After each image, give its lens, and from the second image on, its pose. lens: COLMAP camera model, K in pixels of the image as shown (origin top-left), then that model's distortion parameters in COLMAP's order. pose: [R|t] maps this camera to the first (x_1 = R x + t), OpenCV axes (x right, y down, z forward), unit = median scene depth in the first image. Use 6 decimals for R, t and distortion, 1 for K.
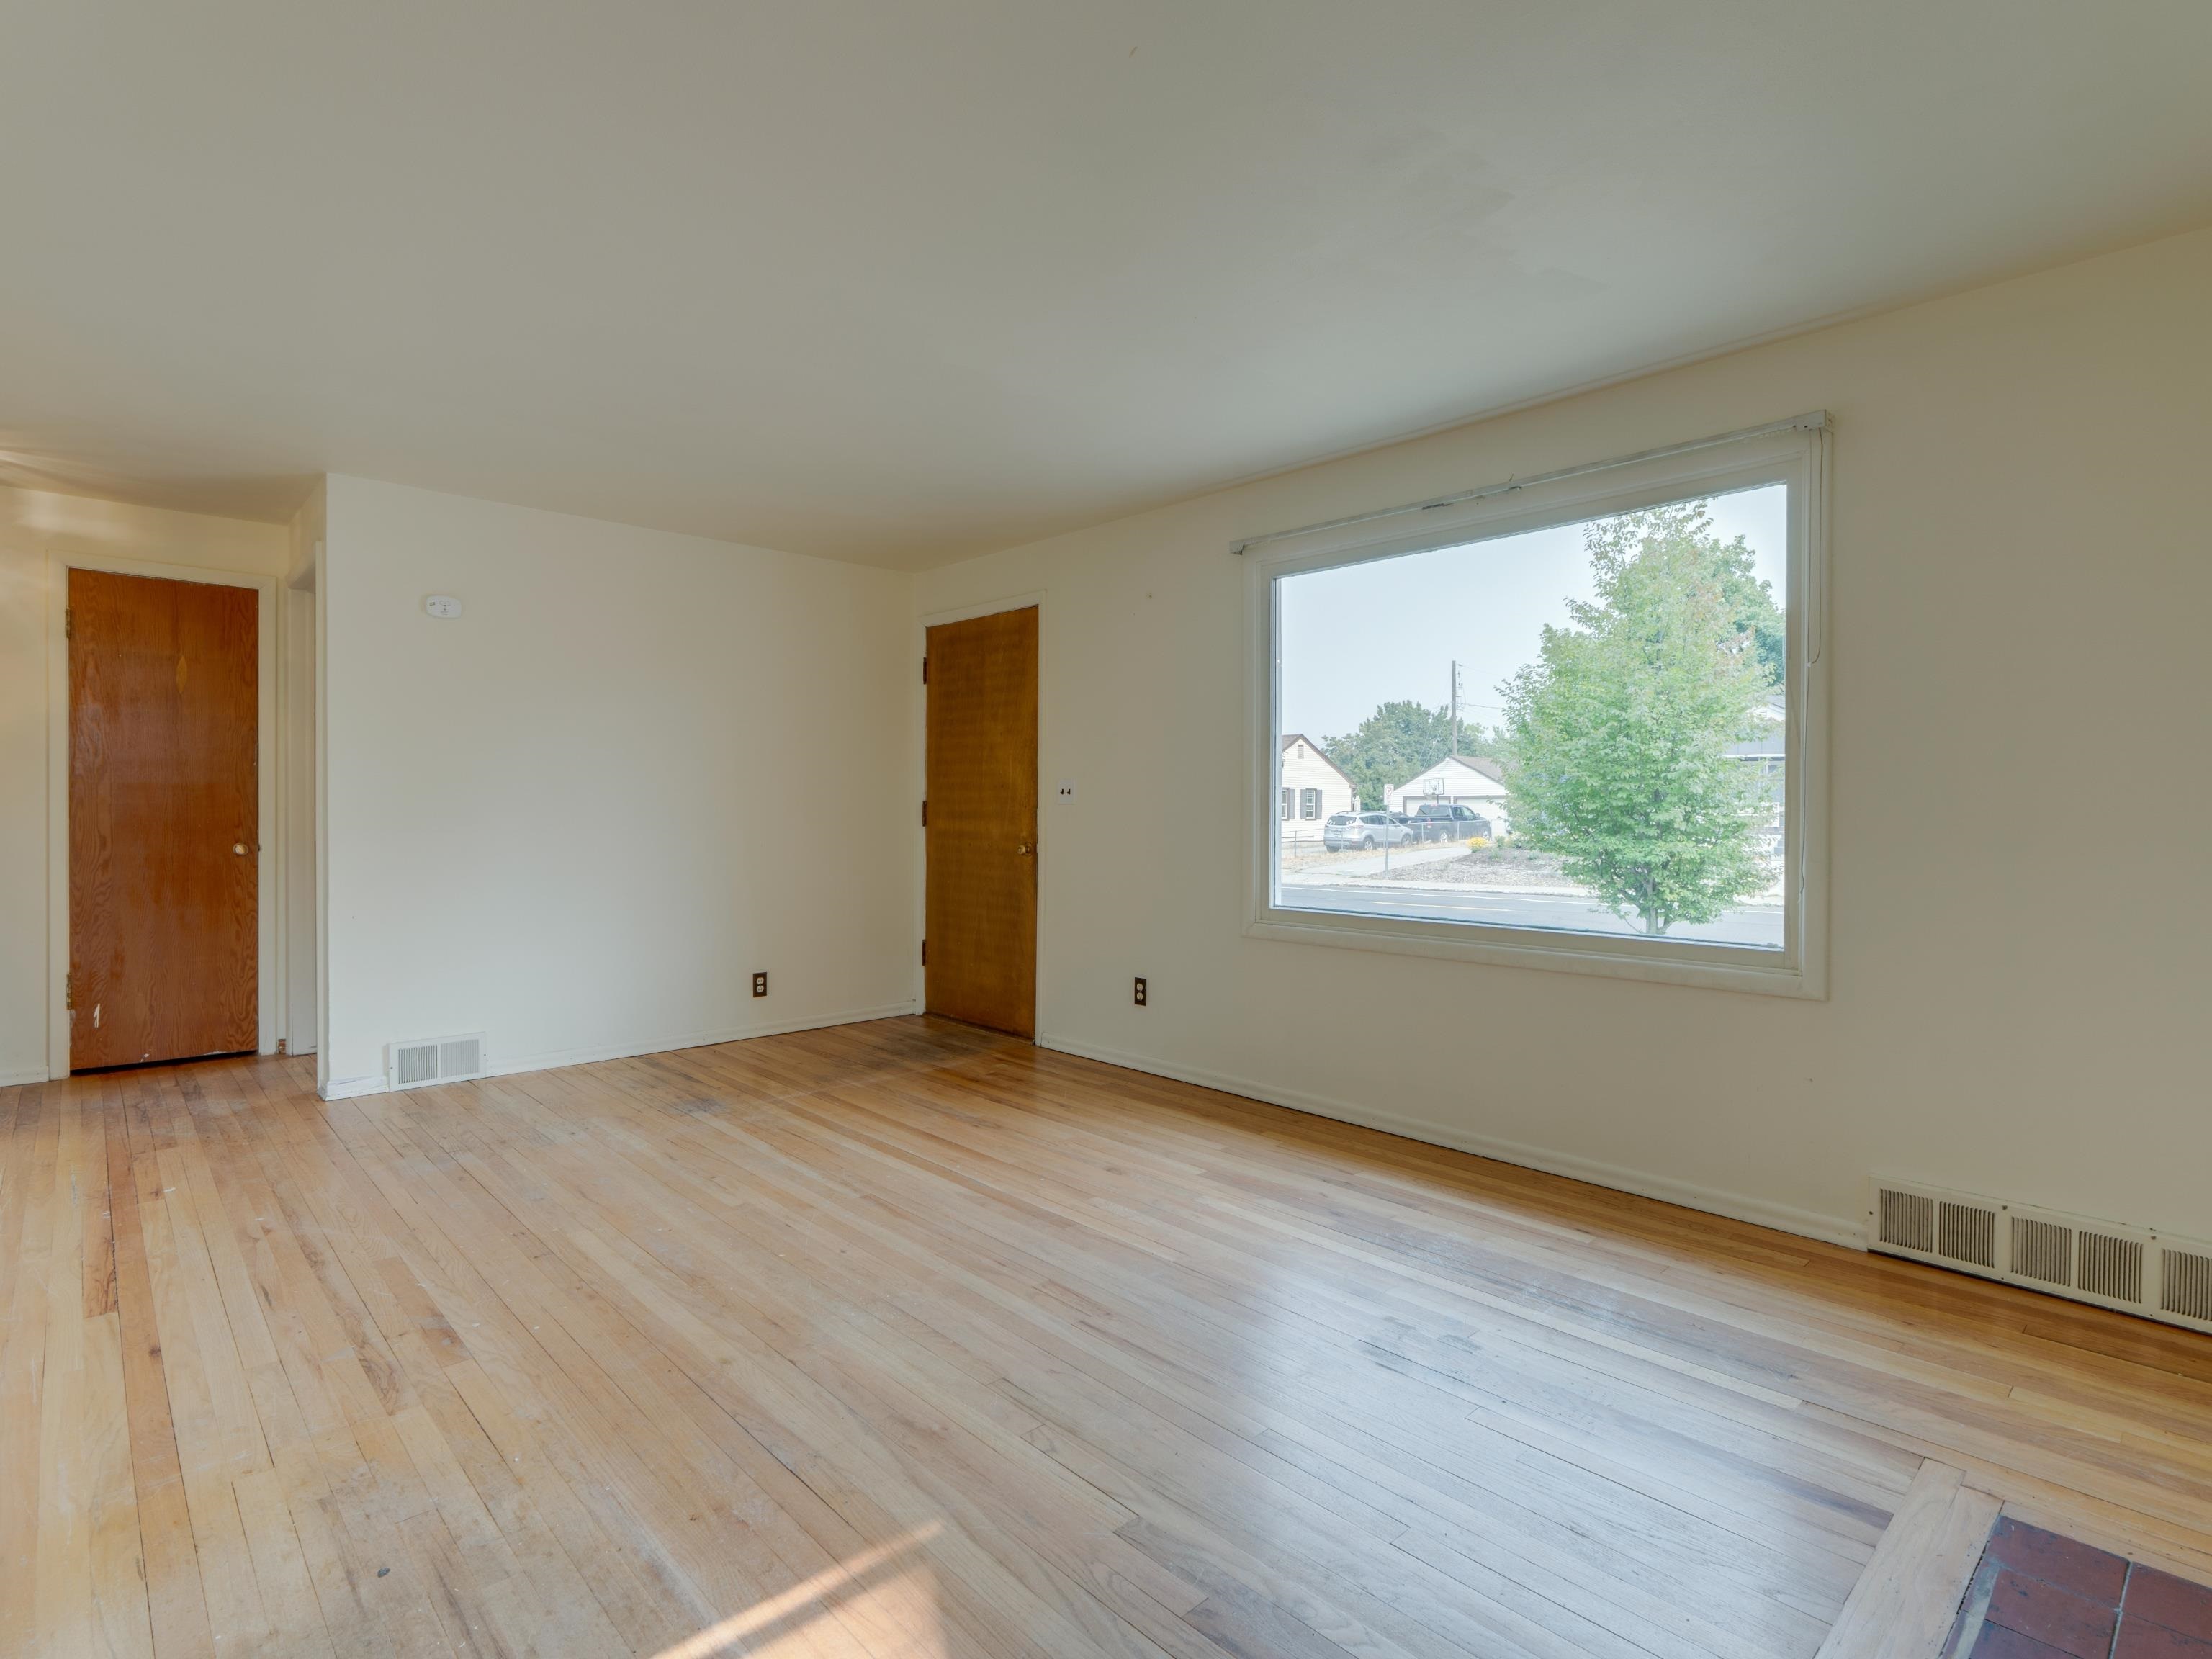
lens RADIAL K [[1106.9, 0, 1114.6], [0, 1106.9, 837.9], [0, 0, 1]] dist [-0.009421, 0.000206]
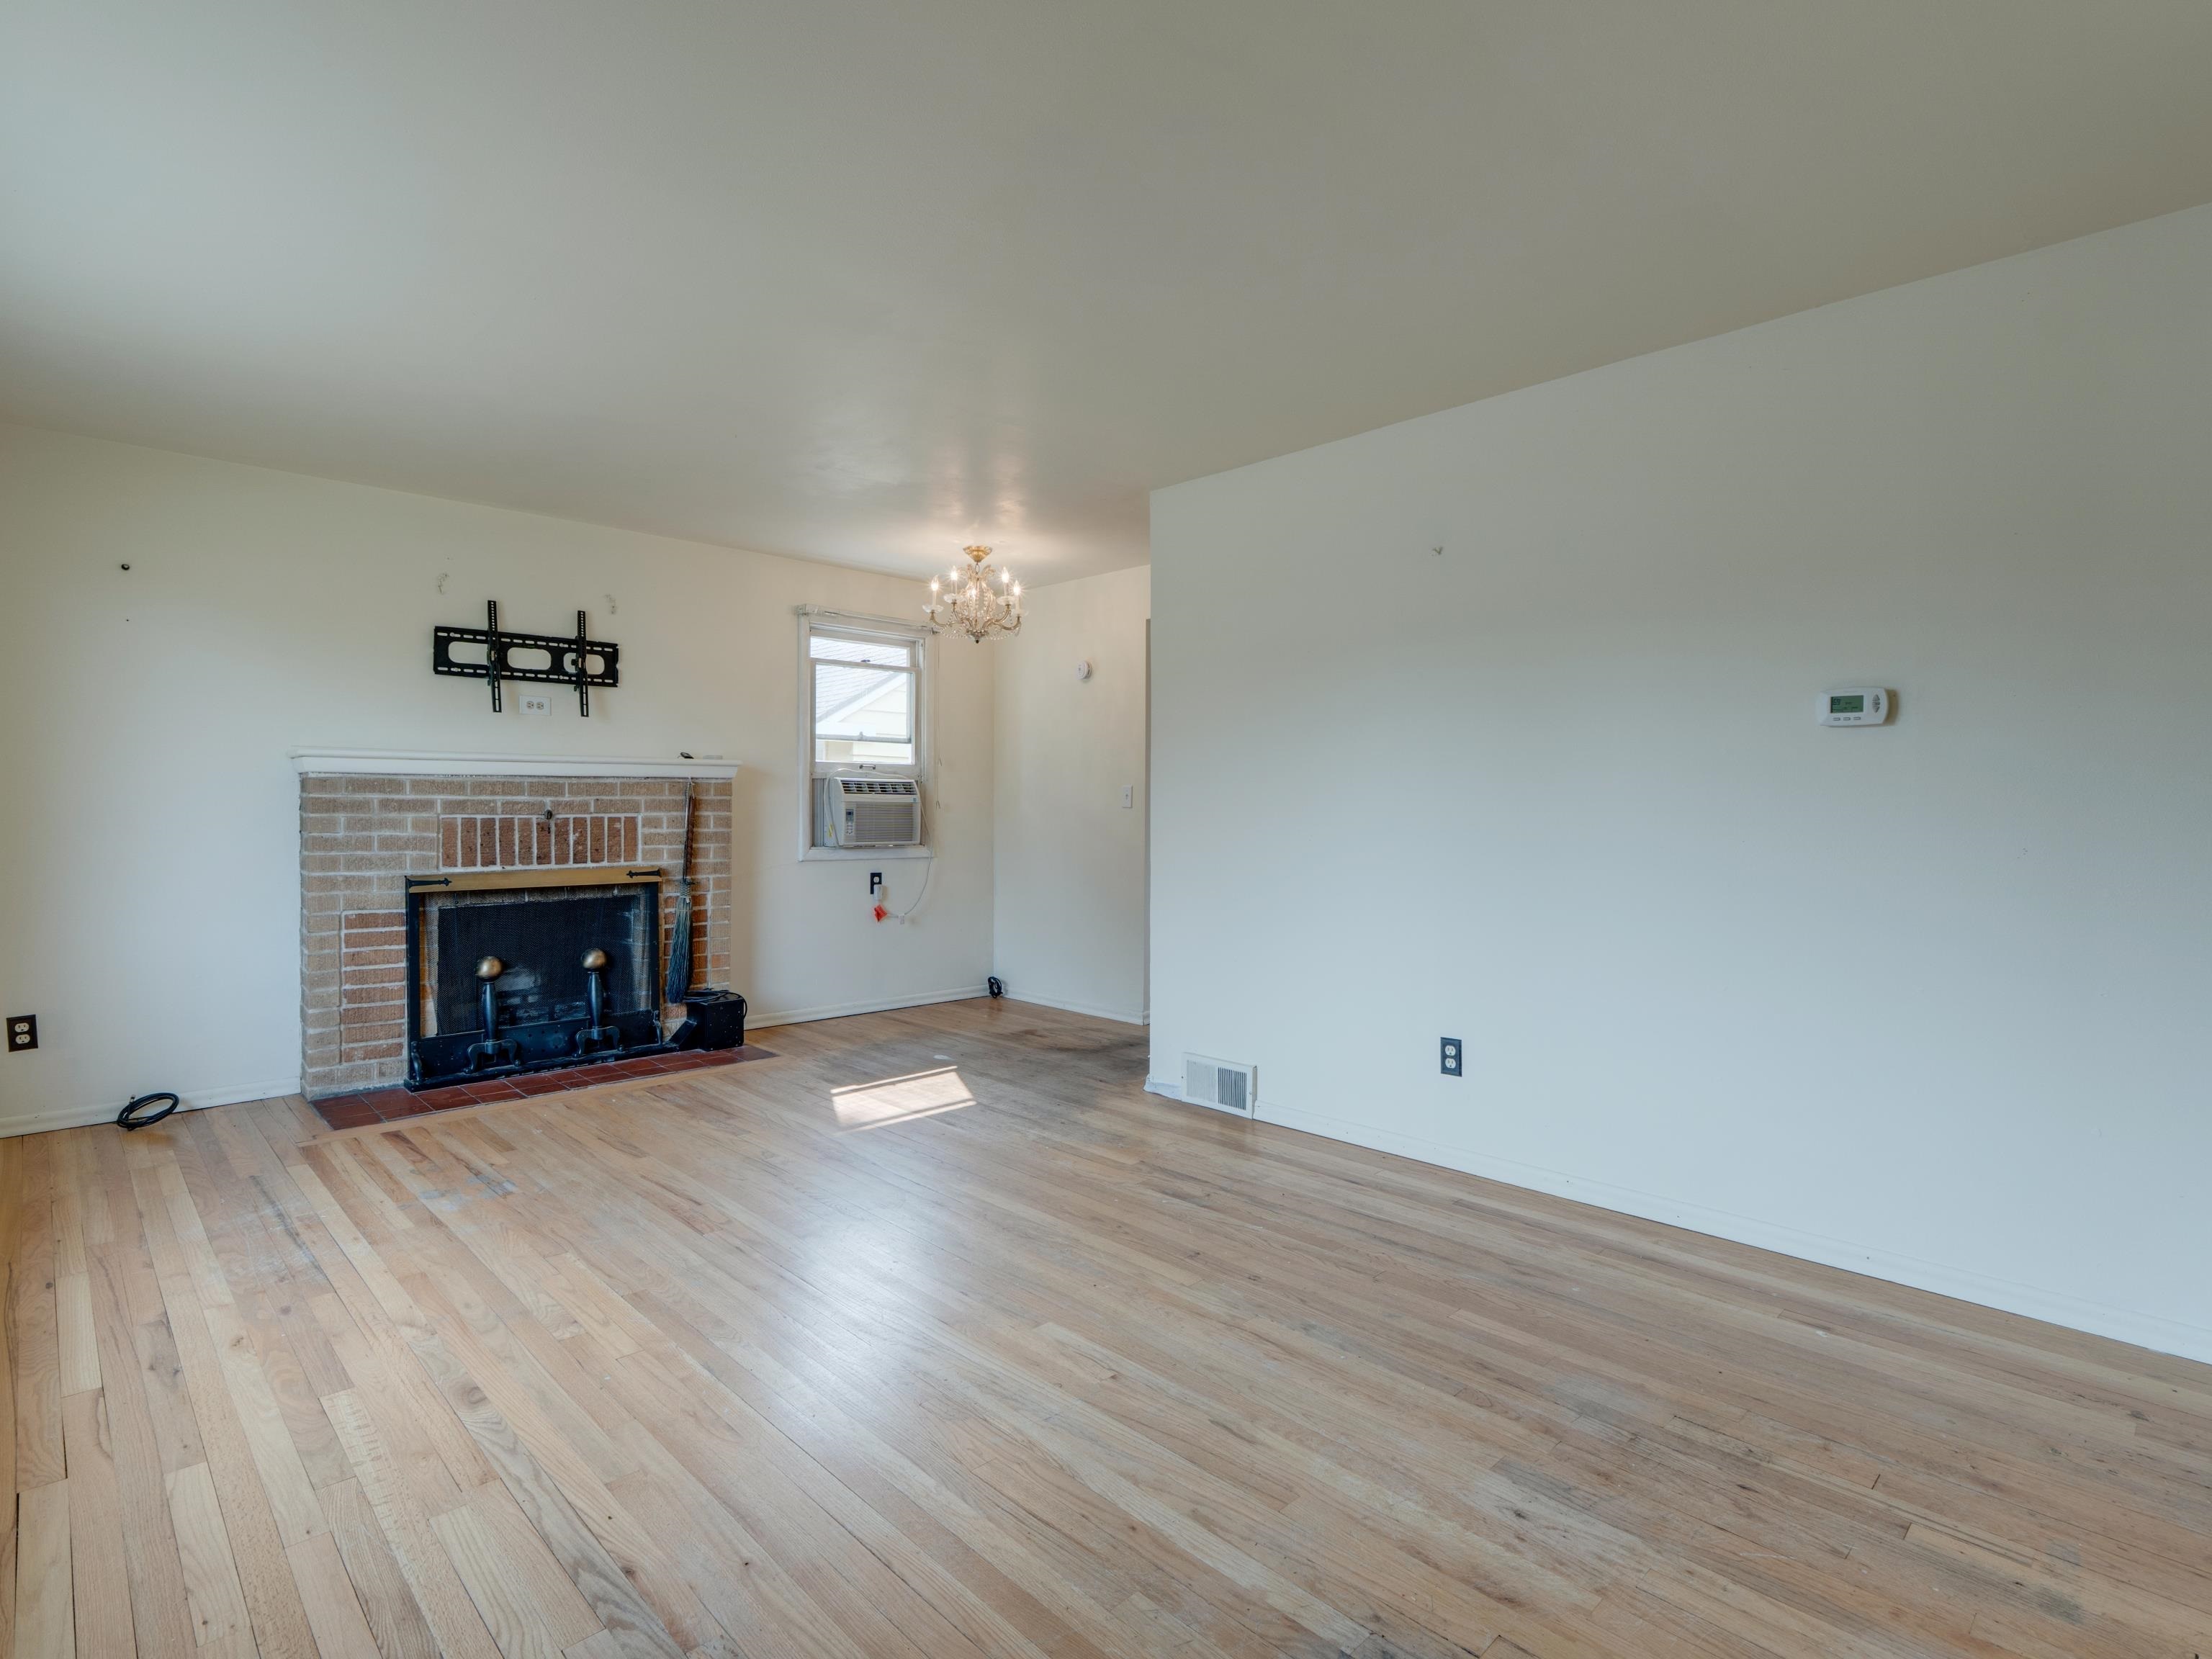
lens RADIAL K [[1106.9, 0, 1101.2], [0, 1106.9, 827.7], [0, 0, 1]] dist [-0.009421, 0.000206]
pose [[-0.999896, -0.010207, -0.010151, -0.263854], [-0.010674, 0.998837, 0.047027, -0.036059], [0.009659, 0.047131, -0.998842, 1.247712]]
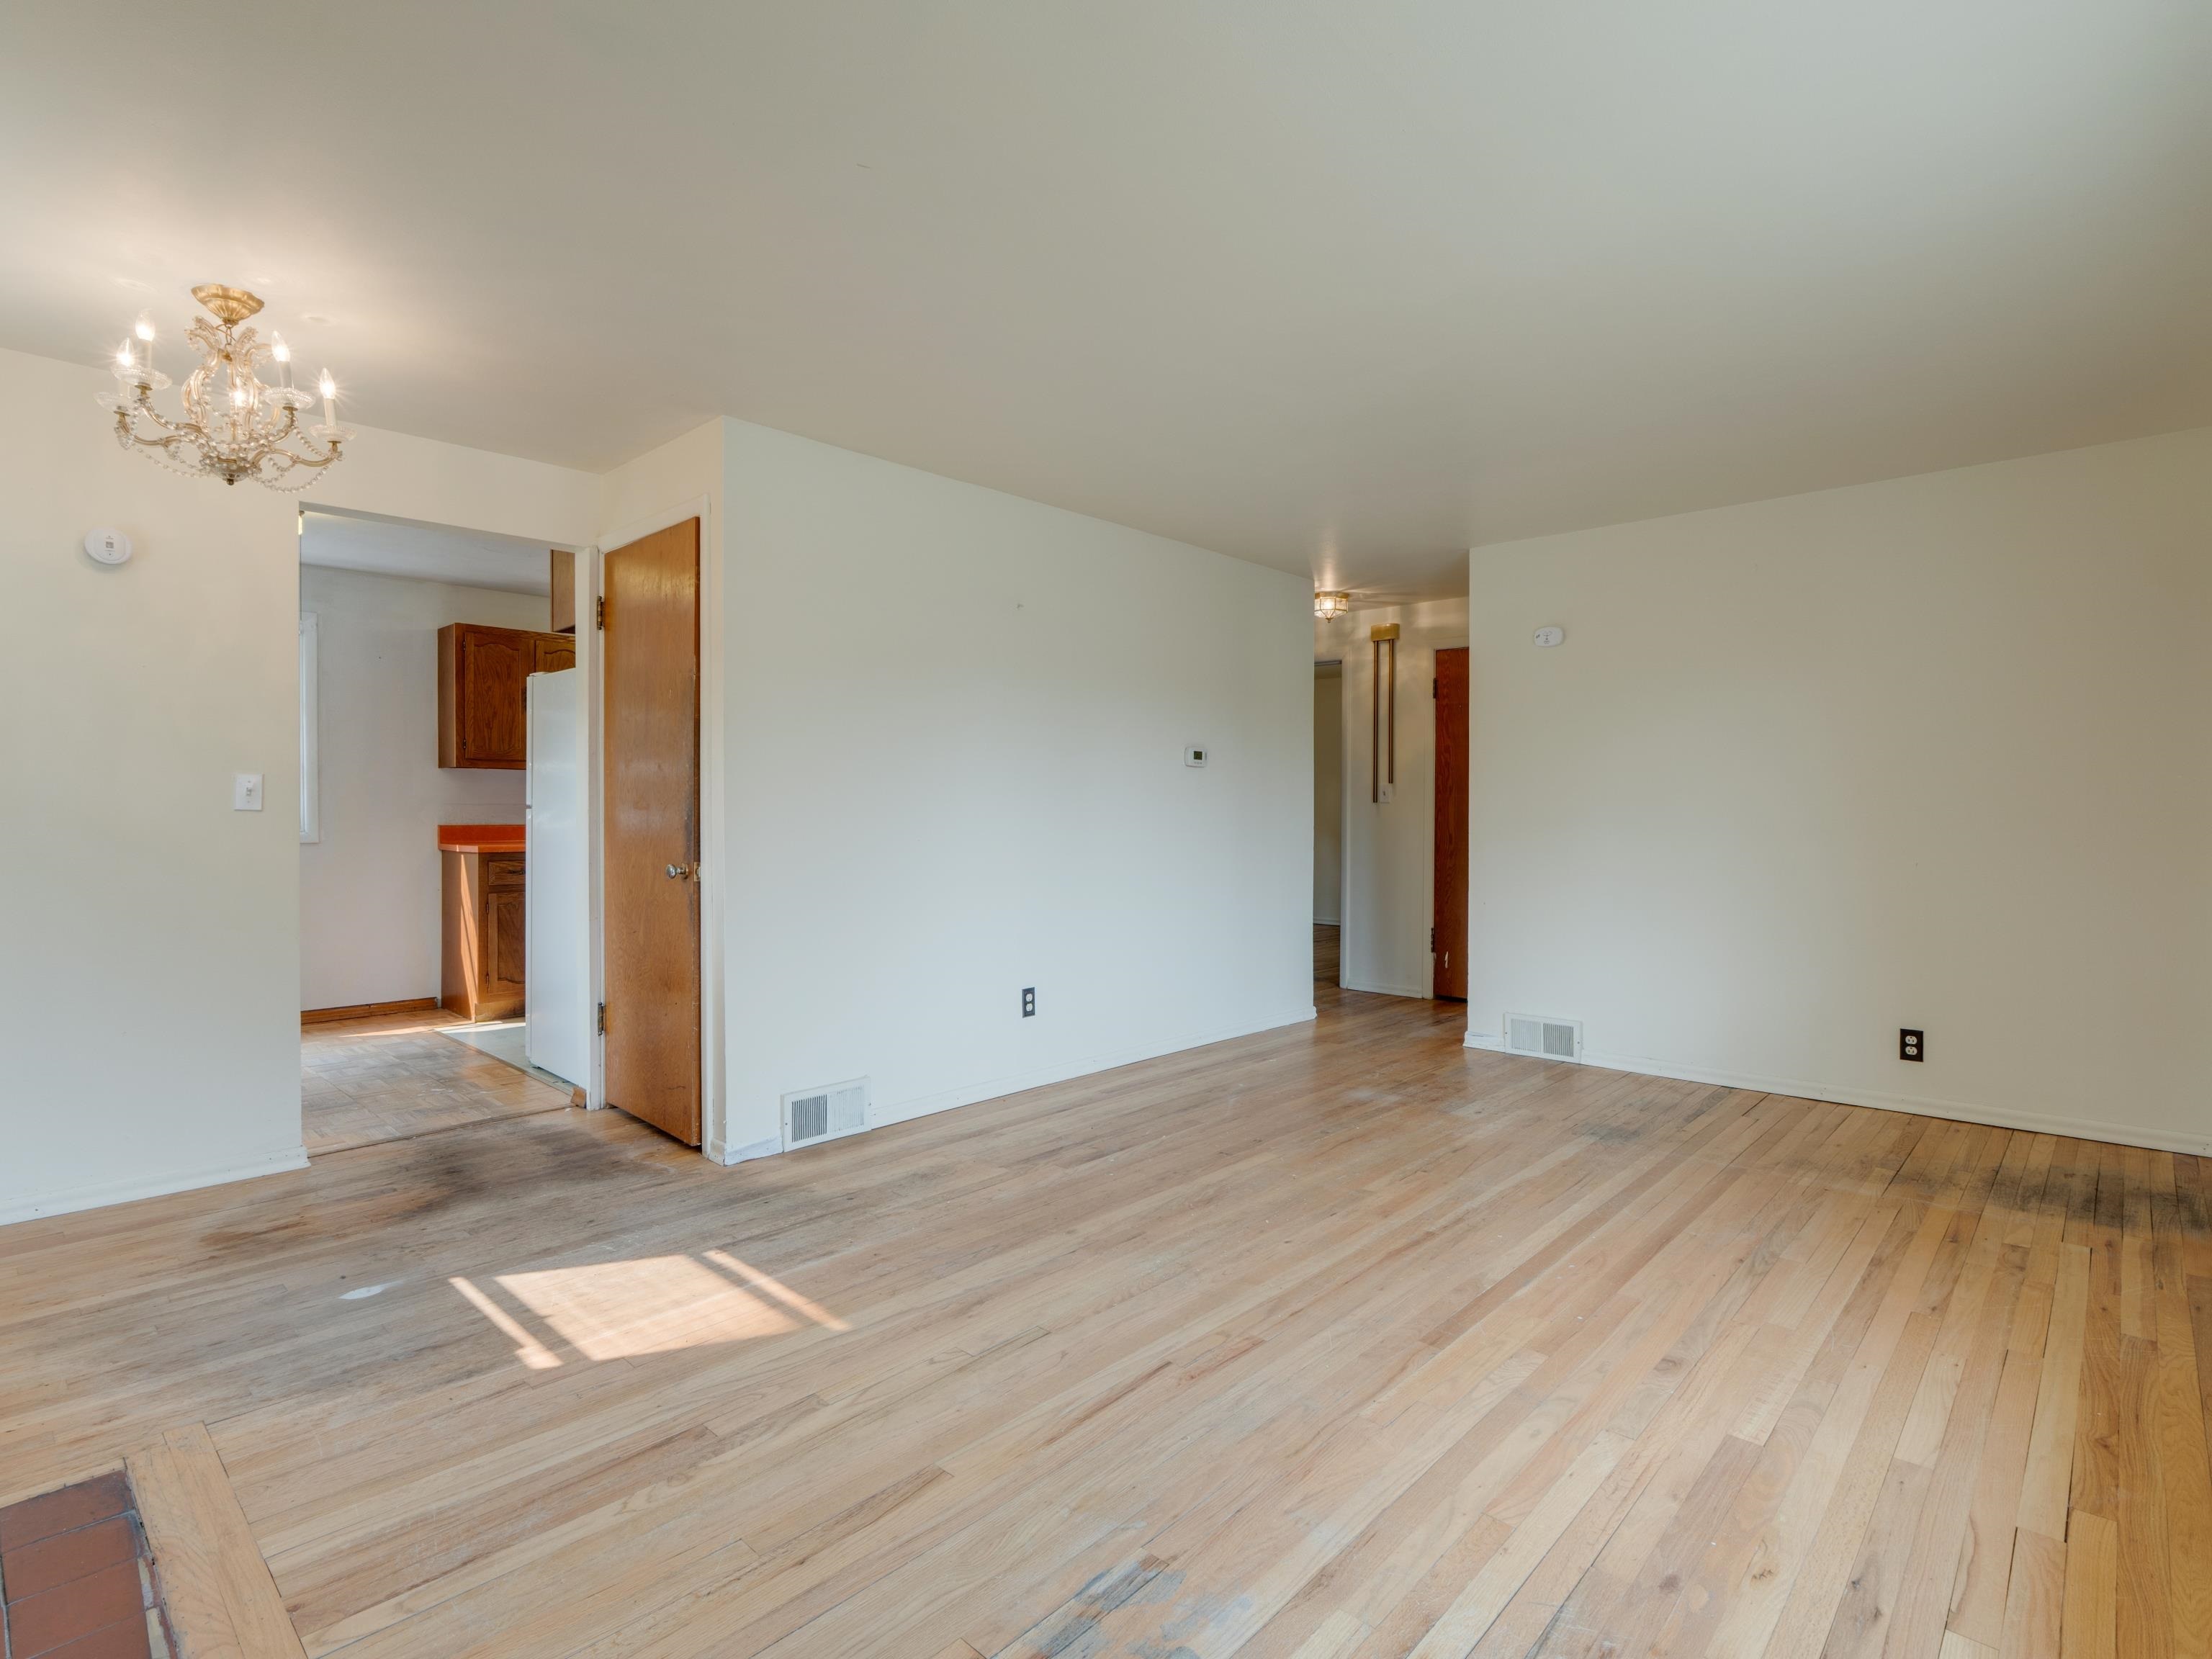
lens RADIAL K [[1106.9, 0, 1122.3], [0, 1106.9, 819.0], [0, 0, 1]] dist [-0.009421, 0.000206]
pose [[0.069318, 0.003065, -0.997590, 0.490347], [-0.029216, 0.999573, 0.001041, -0.010318], [0.997167, 0.029074, 0.069378, 0.486733]]
